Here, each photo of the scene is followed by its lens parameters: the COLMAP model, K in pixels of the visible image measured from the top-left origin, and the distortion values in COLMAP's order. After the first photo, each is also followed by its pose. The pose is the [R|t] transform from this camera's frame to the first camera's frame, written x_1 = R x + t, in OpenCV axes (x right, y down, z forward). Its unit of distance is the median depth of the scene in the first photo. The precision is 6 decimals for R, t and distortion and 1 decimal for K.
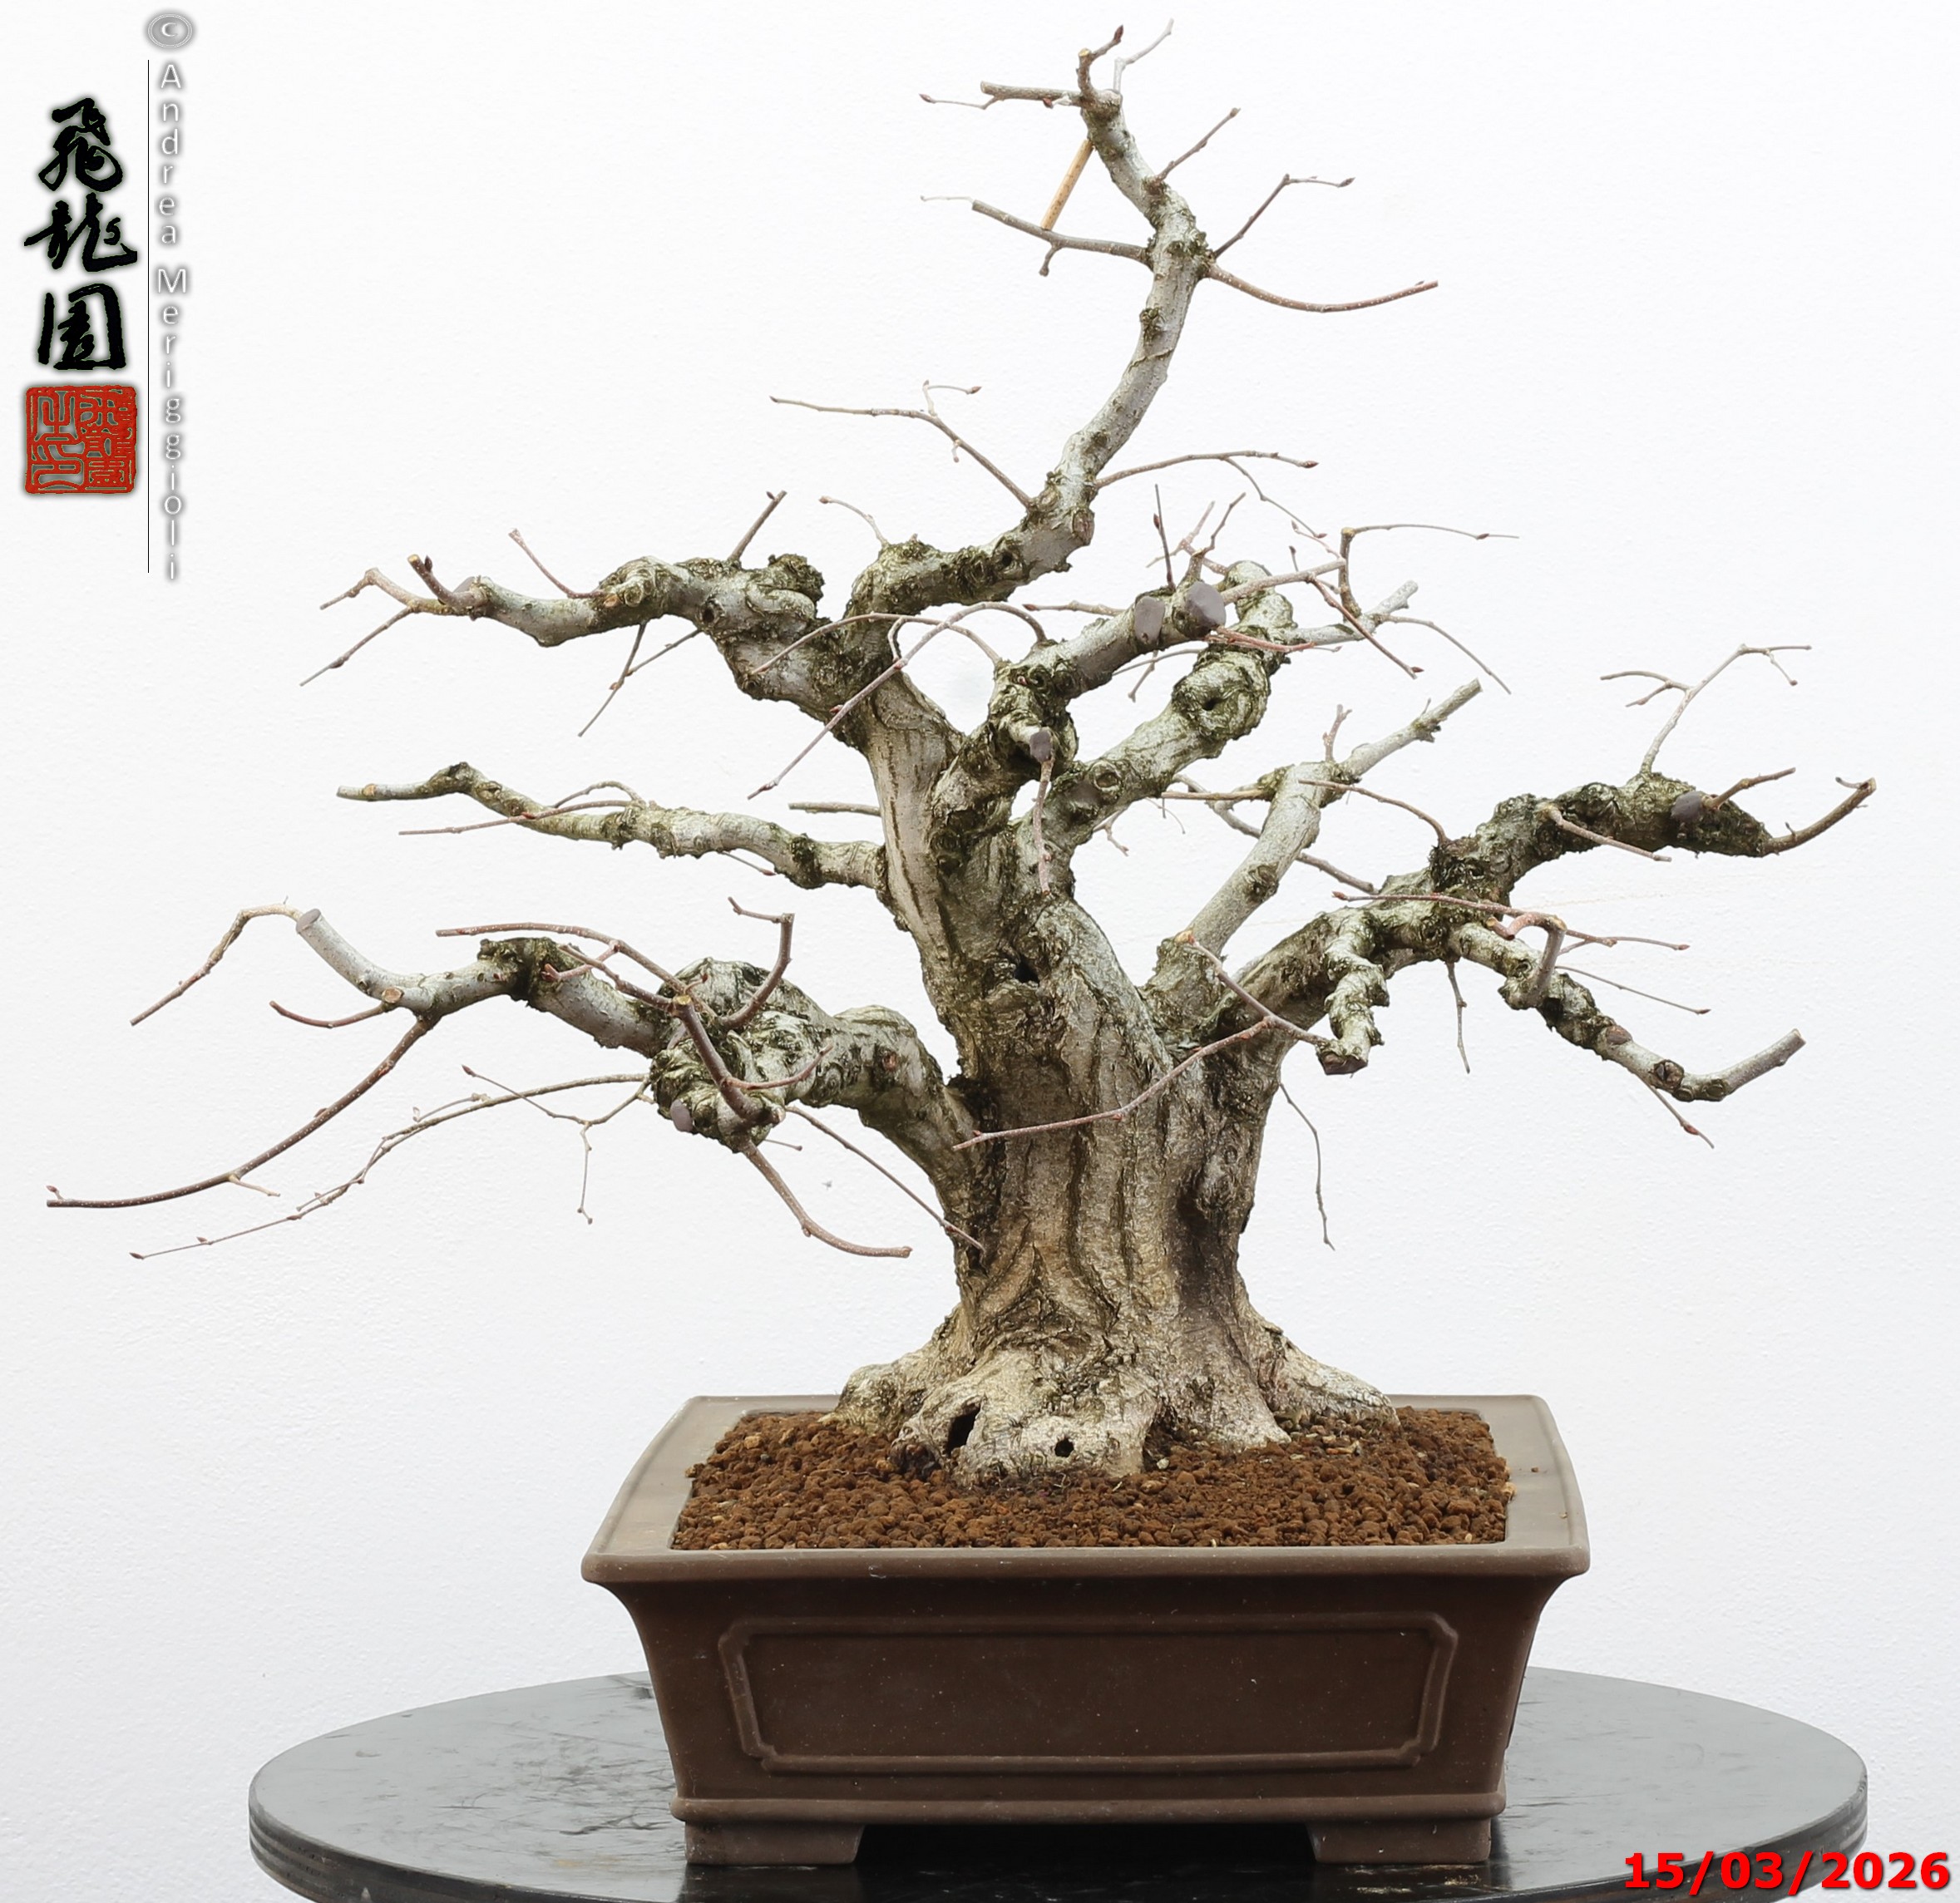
lens RADIAL K [[7736.5, 0, 980.0], [0, 7736.5, 951.5], [0, 0, 1]] dist [-0.152012, 2.275206]
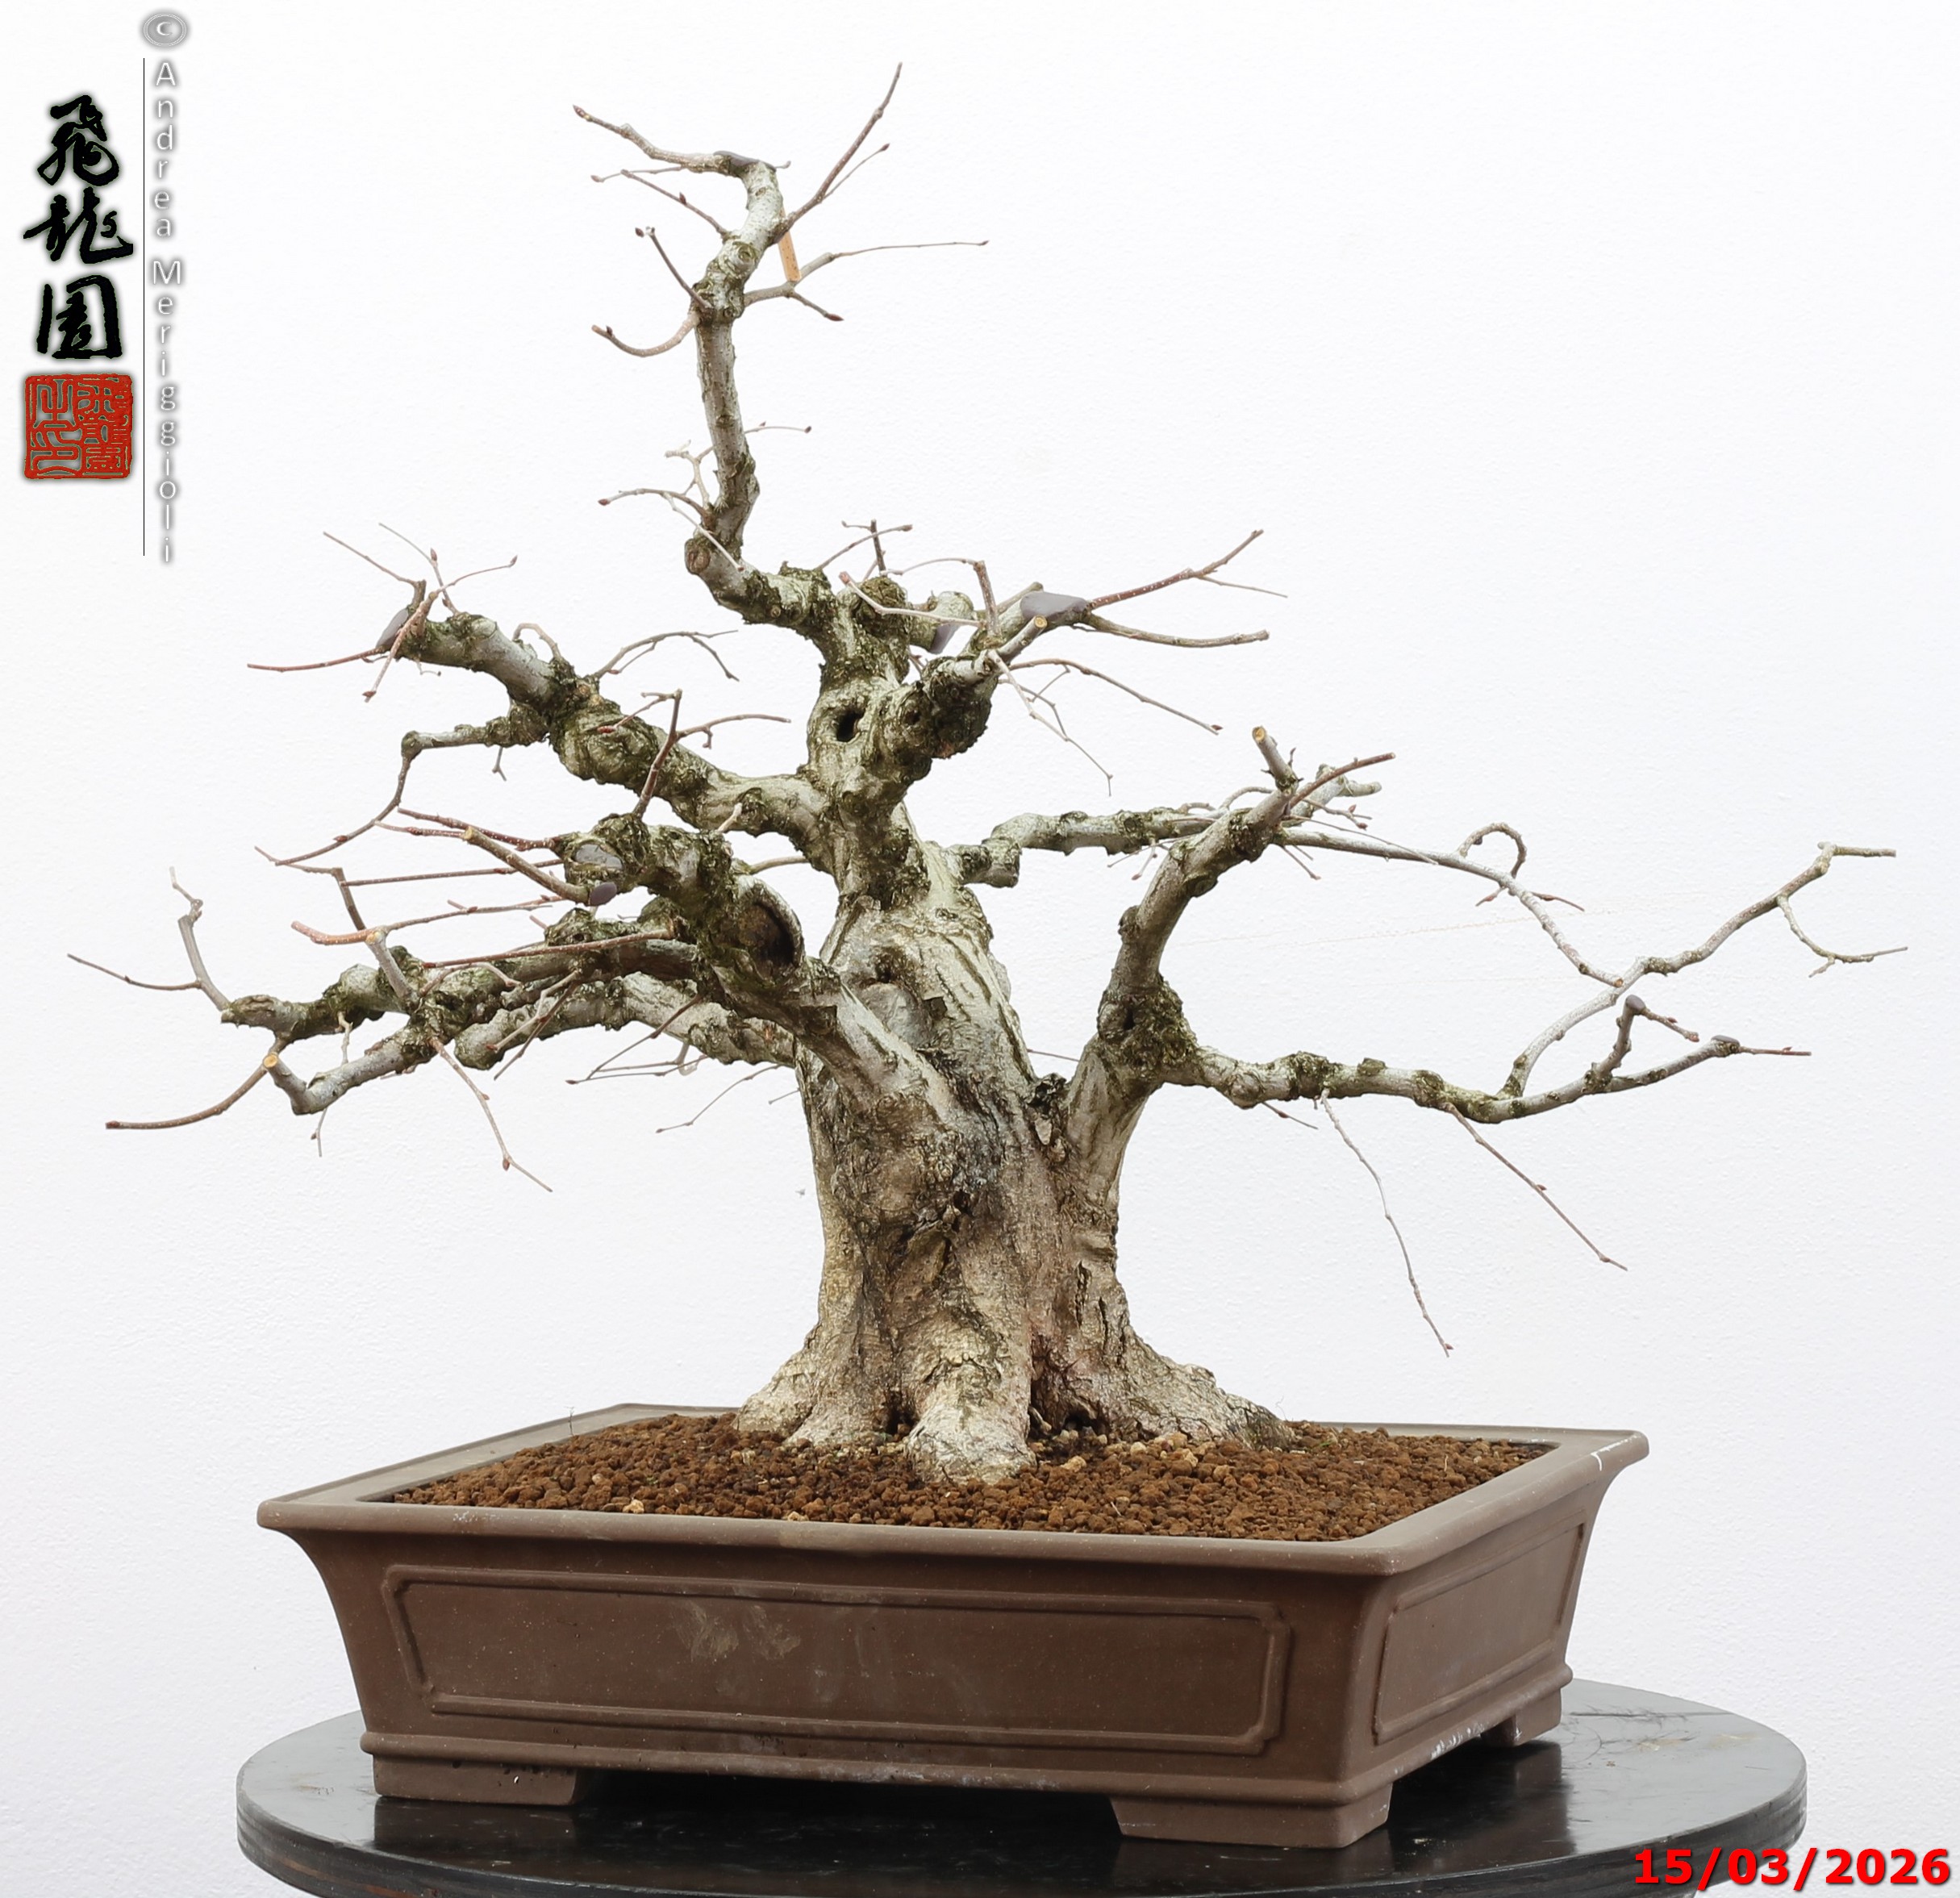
lens RADIAL K [[7417.5, 0, 894.7], [0, 7417.5, 952.6], [0, 0, 1]] dist [-0.121866, -0.981914]
pose [[-0.328295, 0.067940, -0.942129, 0.972285], [-0.041688, 0.995396, 0.086308, -0.088998], [0.943655, 0.067610, -0.323951, 1.341834]]
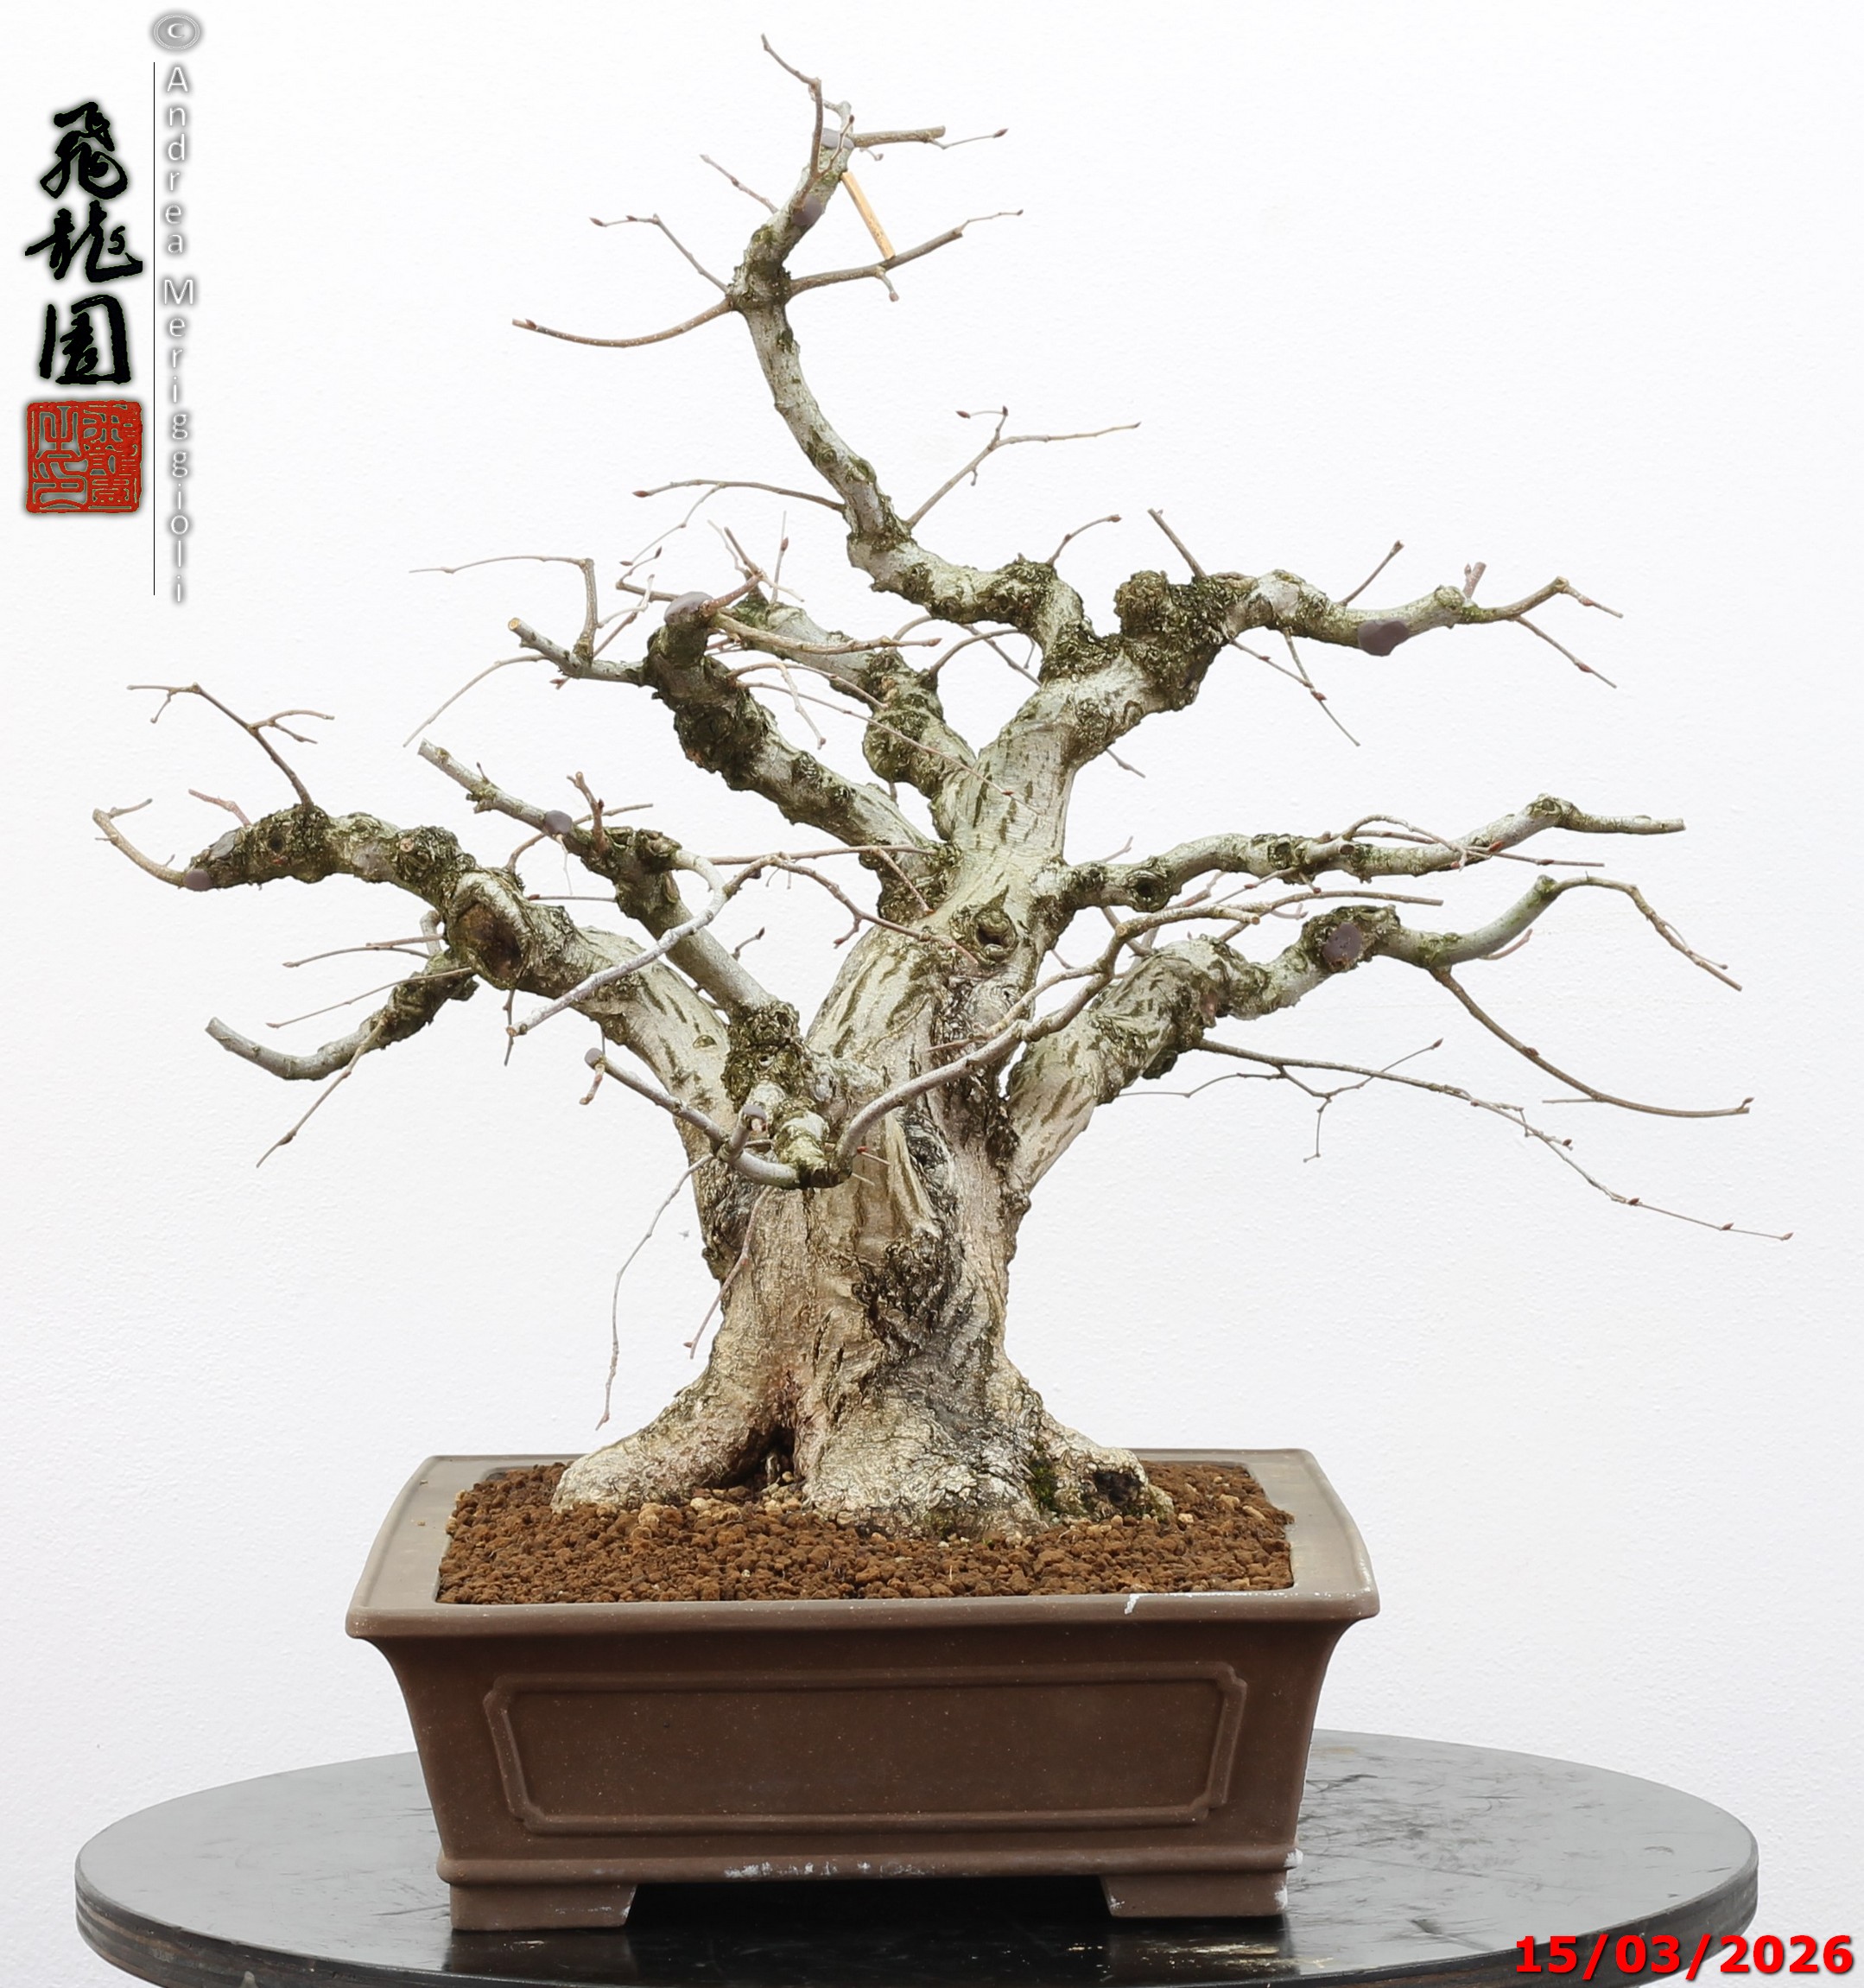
lens RADIAL K [[7938.2, 0, 932.0], [0, 7938.2, 994.0], [0, 0, 1]] dist [-0.042266, -3.911492]
pose [[-0.998686, 0.023158, -0.045715, 0.052702], [0.017597, 0.992797, 0.118510, -0.120026], [0.048130, 0.117550, -0.991900, 2.035171]]
